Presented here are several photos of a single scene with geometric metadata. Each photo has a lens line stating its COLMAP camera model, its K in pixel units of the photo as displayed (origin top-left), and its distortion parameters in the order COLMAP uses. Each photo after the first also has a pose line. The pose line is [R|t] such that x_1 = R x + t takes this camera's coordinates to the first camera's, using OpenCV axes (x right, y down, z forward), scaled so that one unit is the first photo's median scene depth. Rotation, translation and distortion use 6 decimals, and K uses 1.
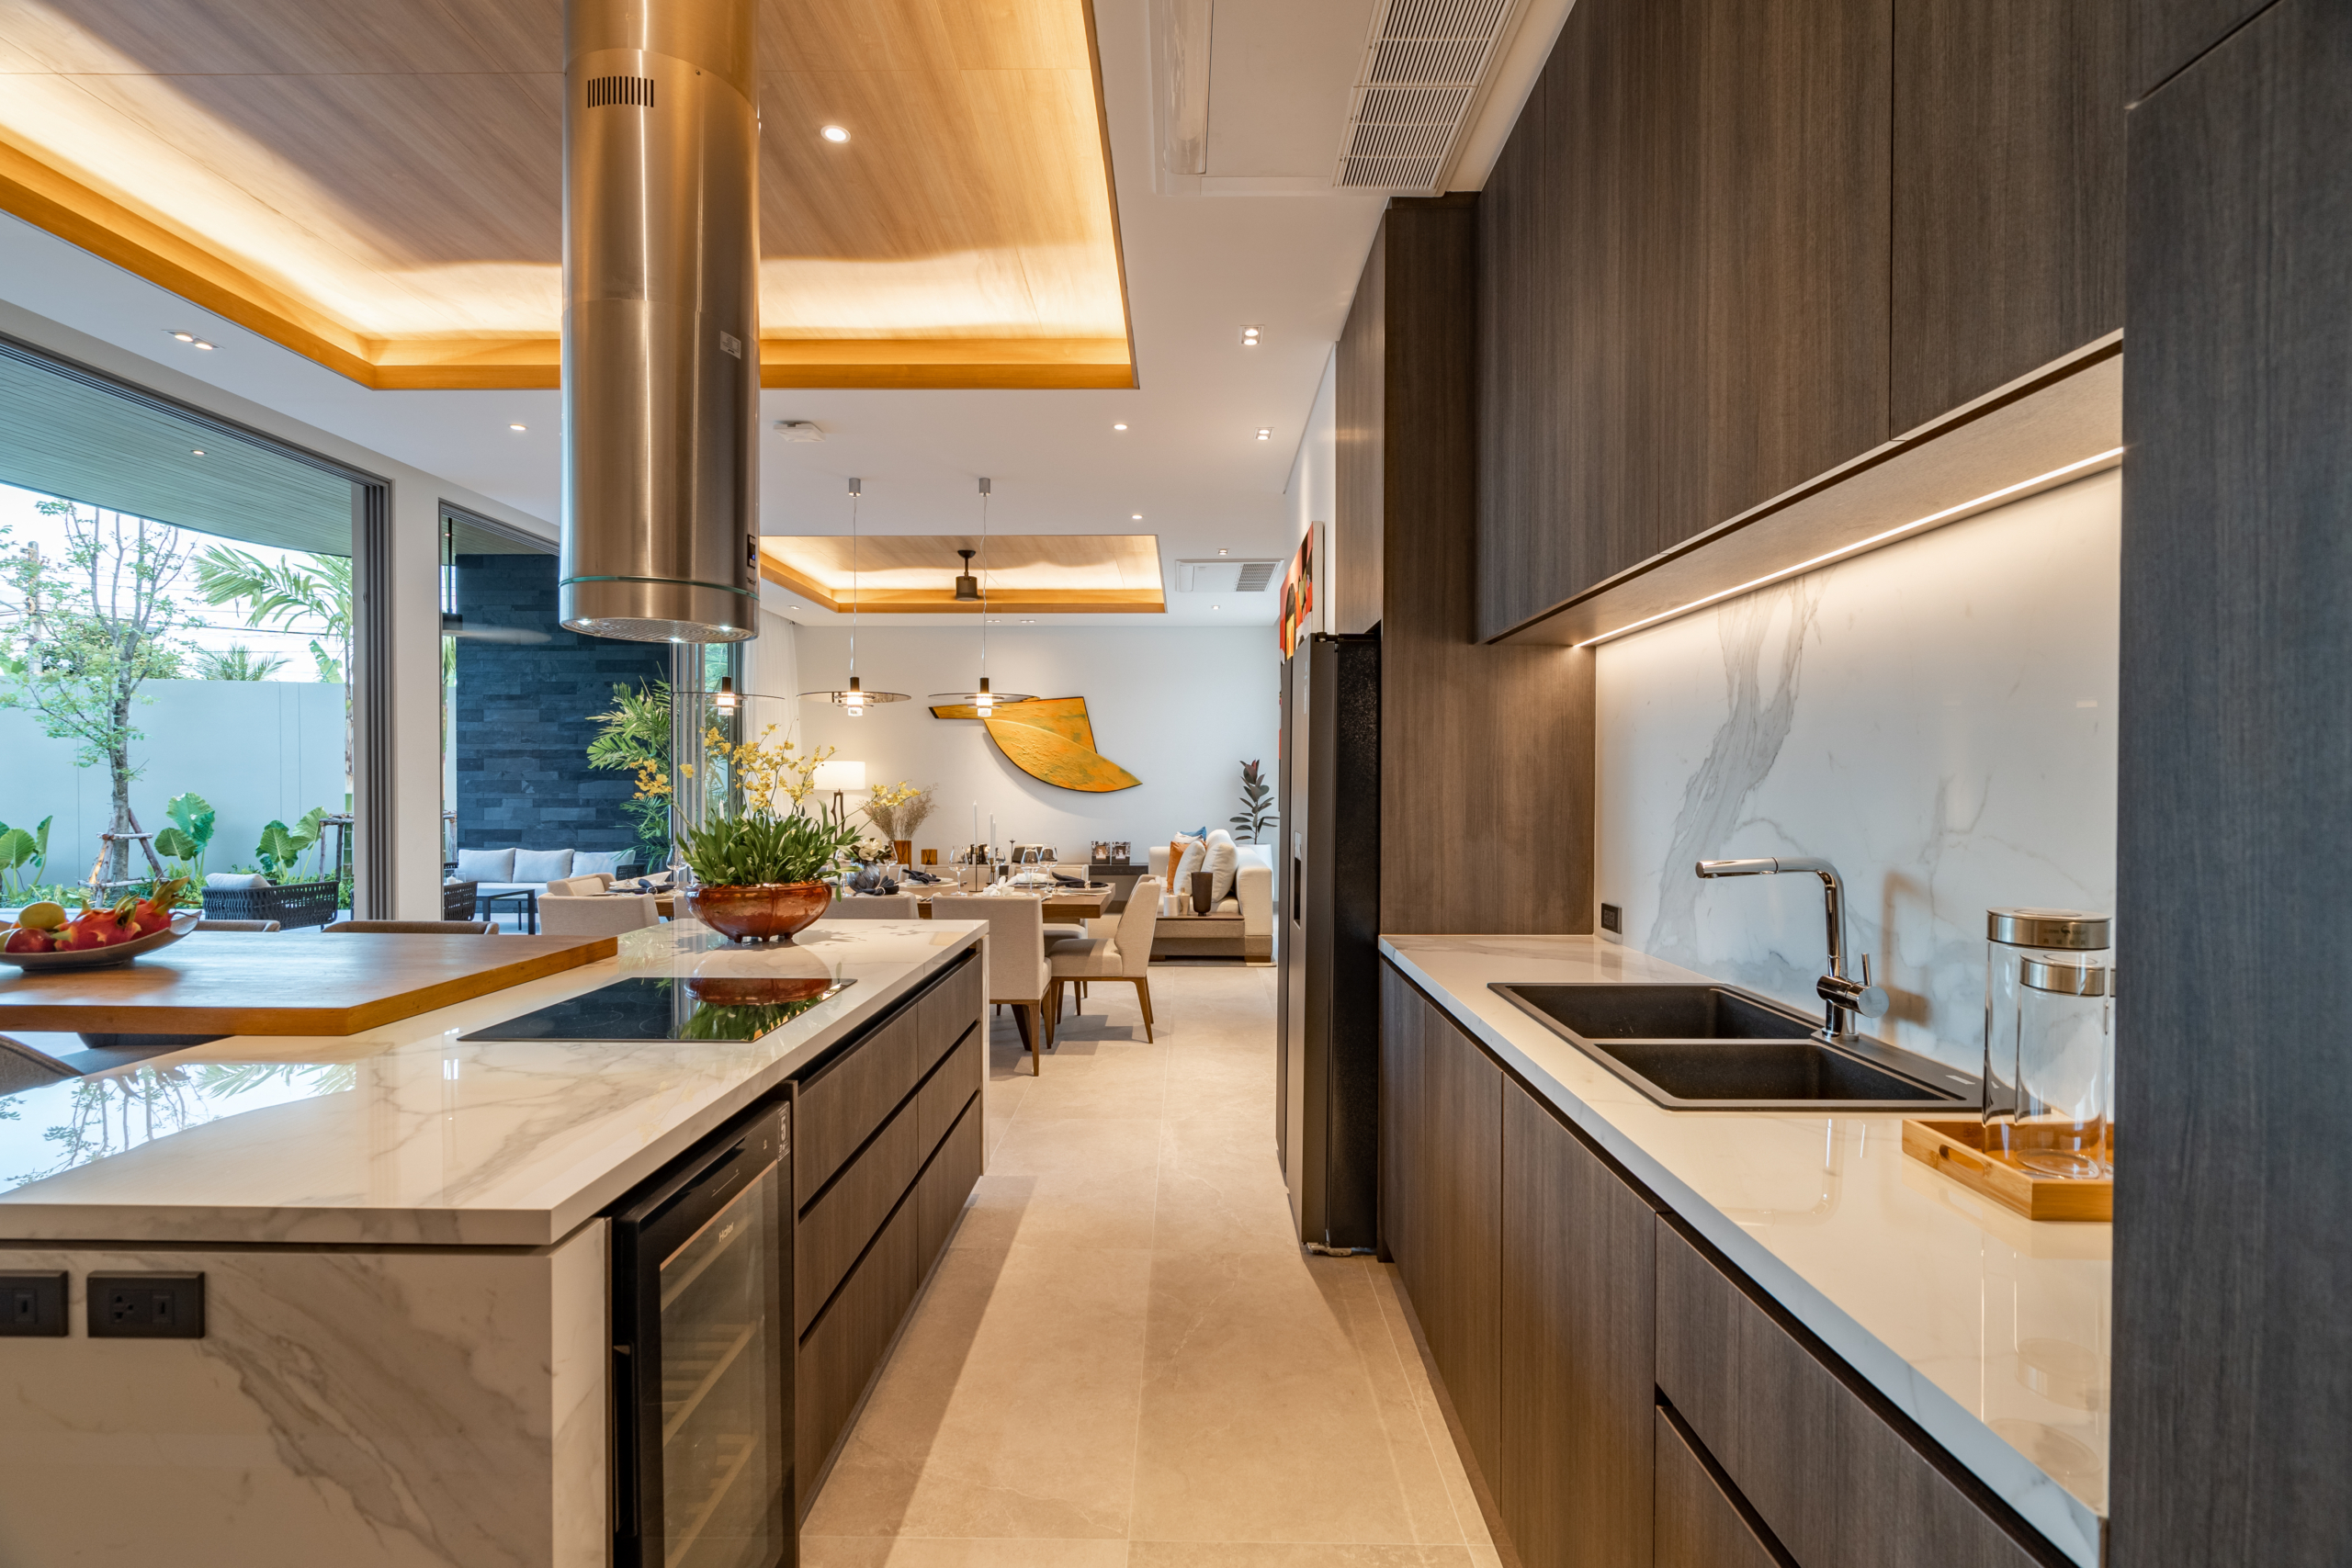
lens RADIAL K [[1077.7, 0, 1177.6], [0, 1077.7, 793.2], [0, 0, 1]] dist [-0.000701, 0.001771]
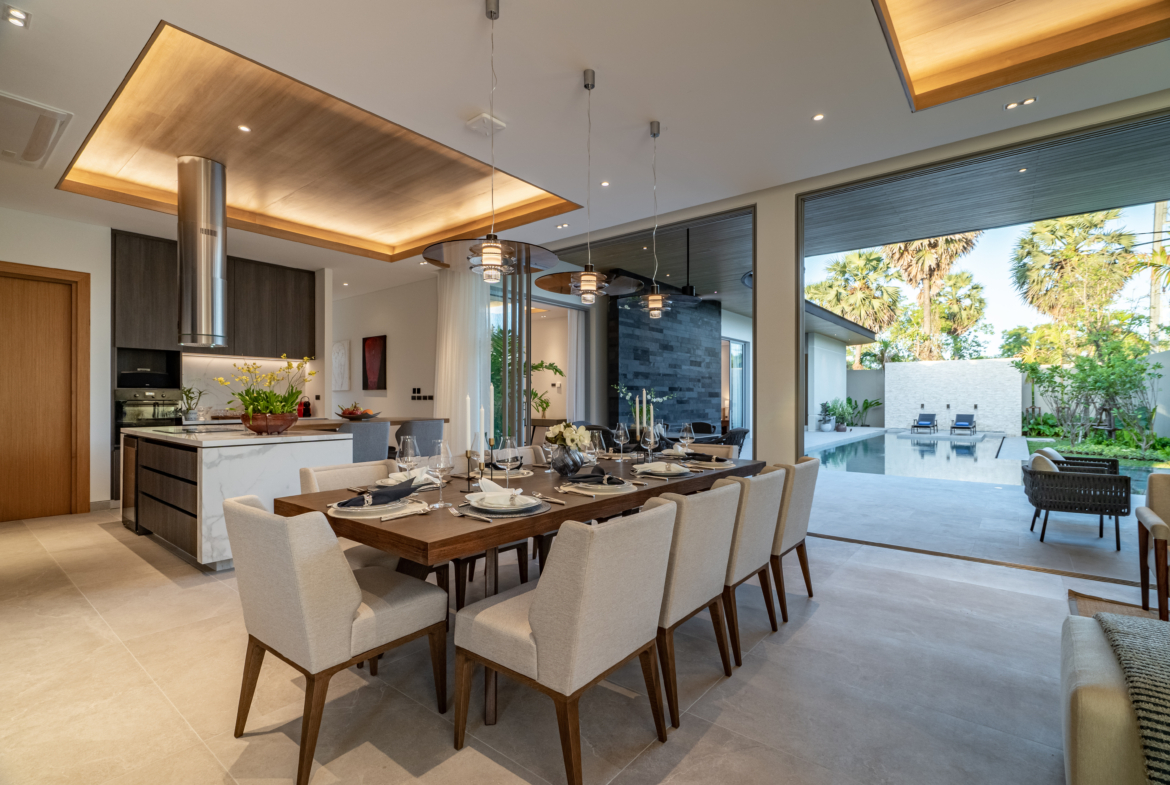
lens RADIAL K [[536.1, 0, 584.4], [0, 536.1, 399.4], [0, 0, 1]] dist [-0.000701, 0.001771]
pose [[-0.620033, -0.002743, -0.784571, 0.207487], [-0.016267, 0.999824, 0.009360, 0.021882], [0.784407, 0.018566, -0.619968, 2.677623]]
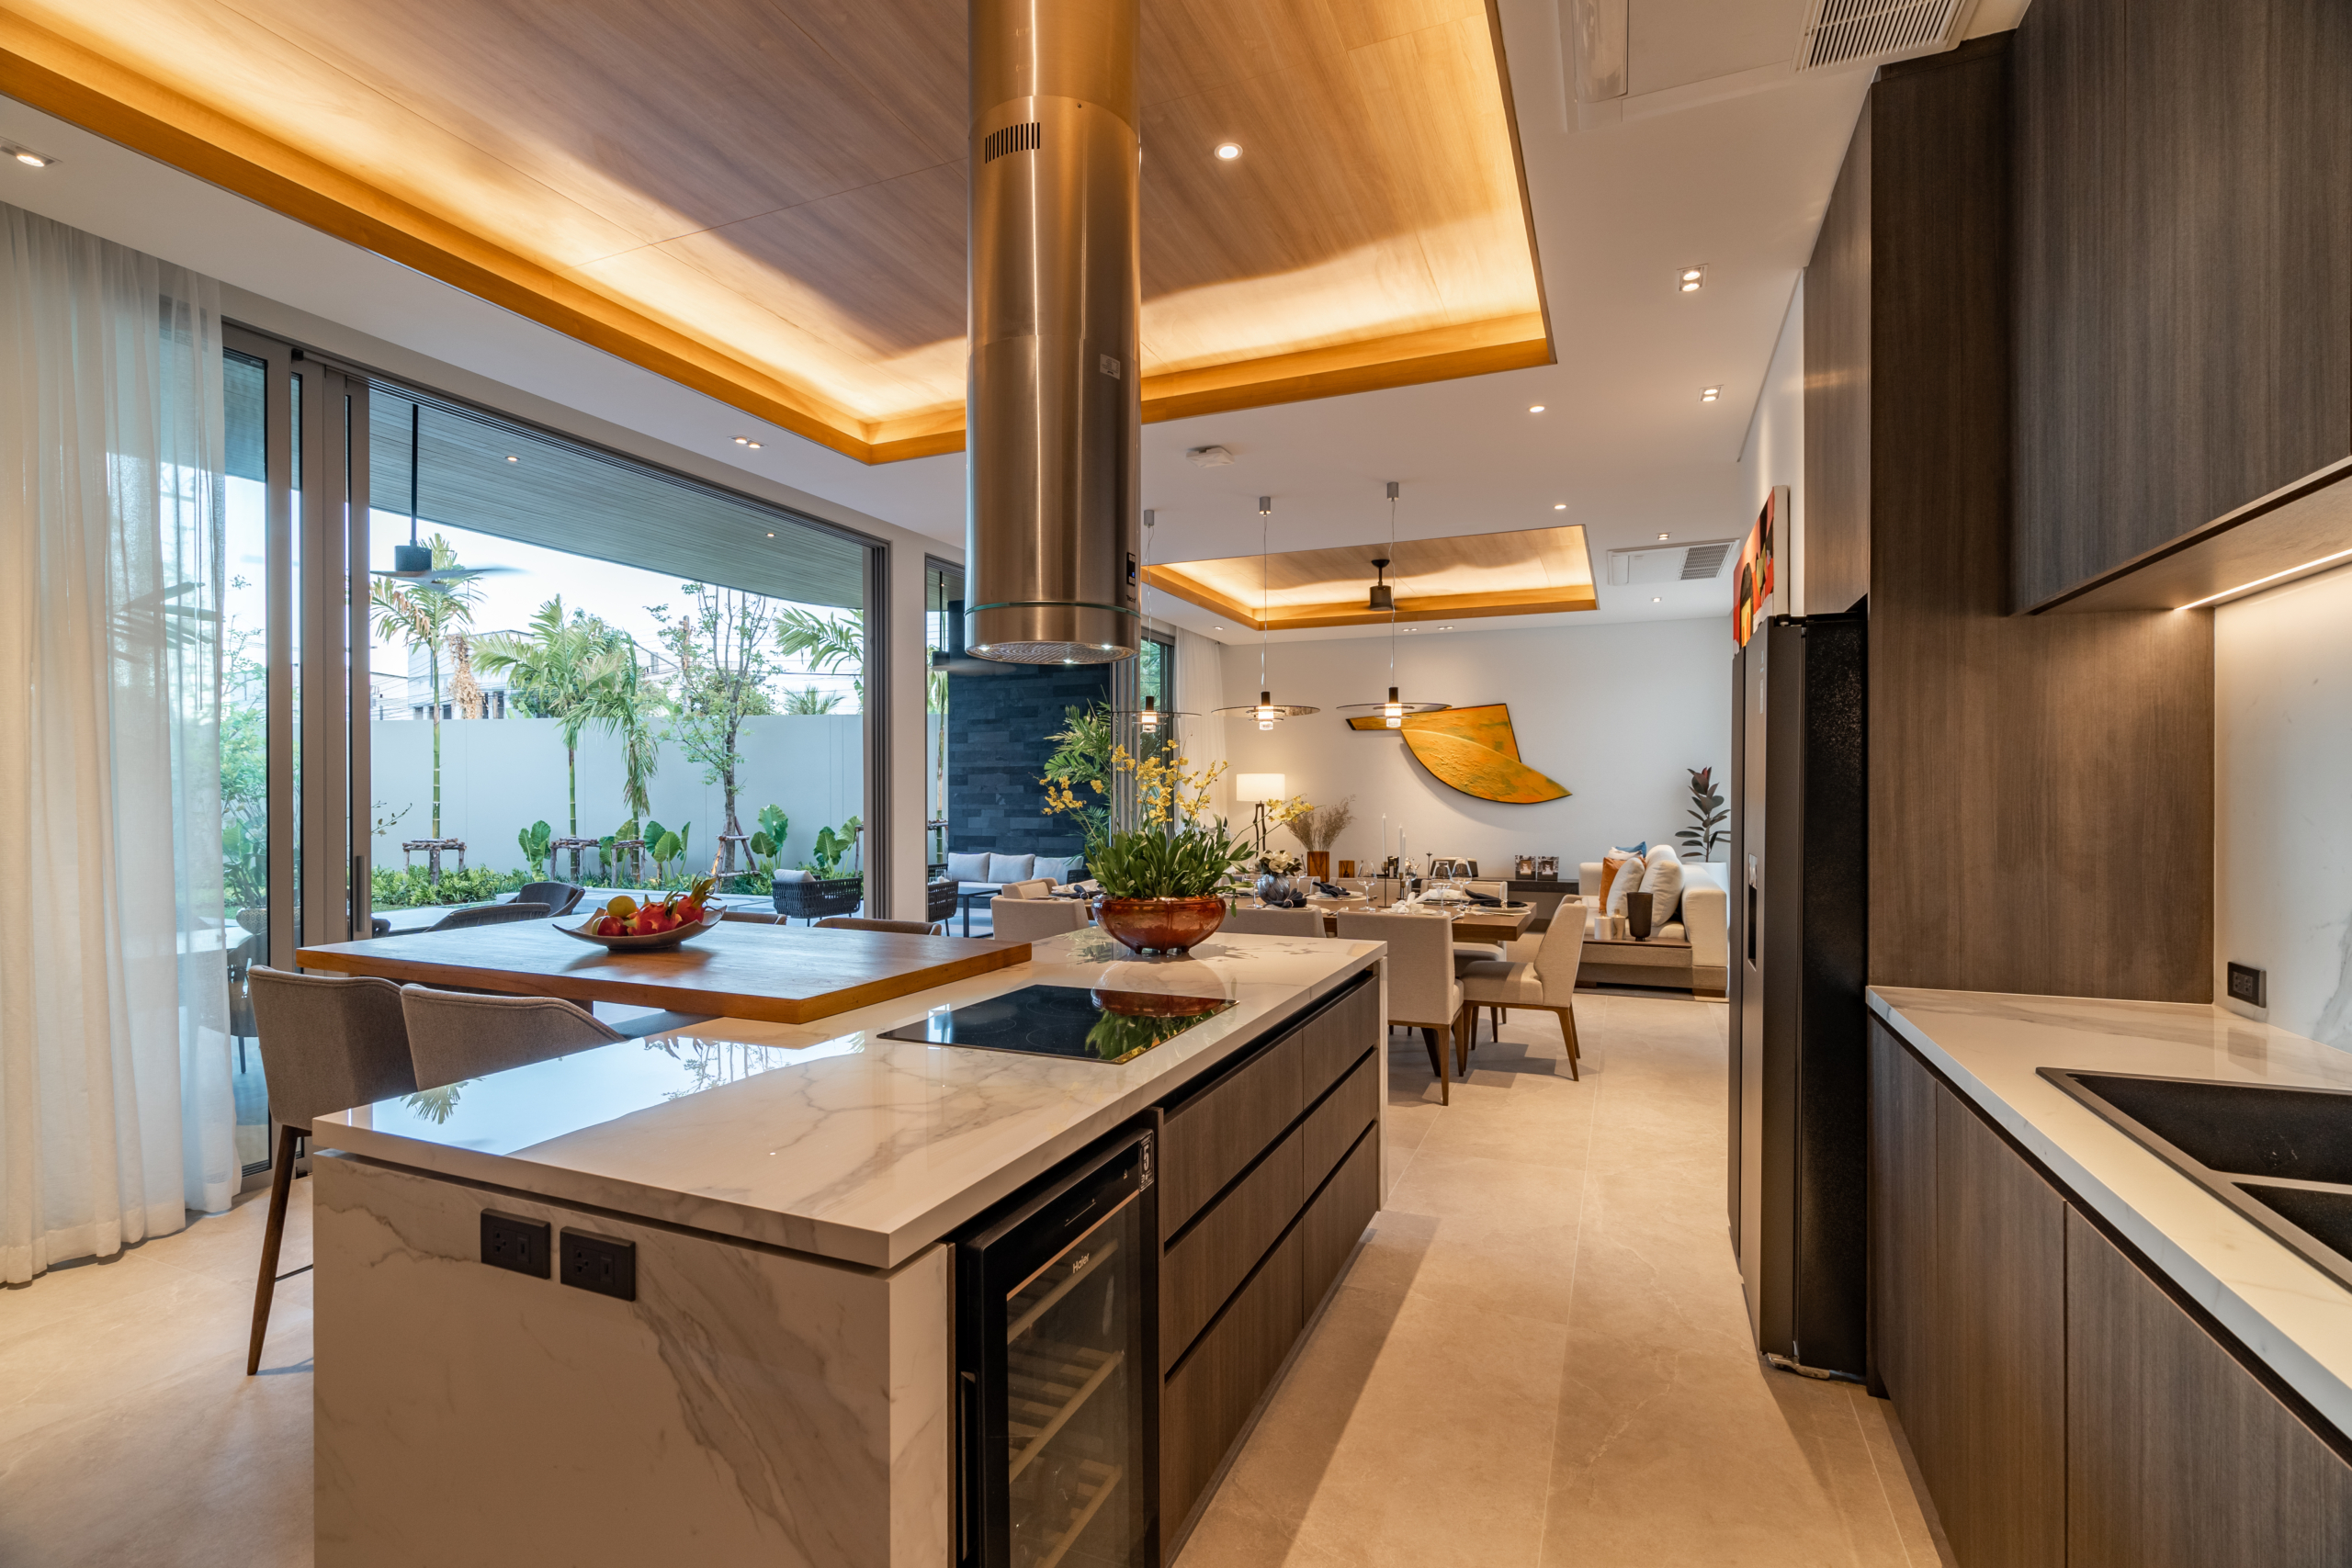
lens RADIAL K [[1077.7, 0, 1171.3], [0, 1077.7, 795.2], [0, 0, 1]] dist [-0.000701, 0.001771]
pose [[0.924713, -0.003545, -0.380649, 0.013928], [0.000360, 0.999964, -0.008439, -0.003748], [0.380665, 0.007666, 0.924681, 0.059266]]
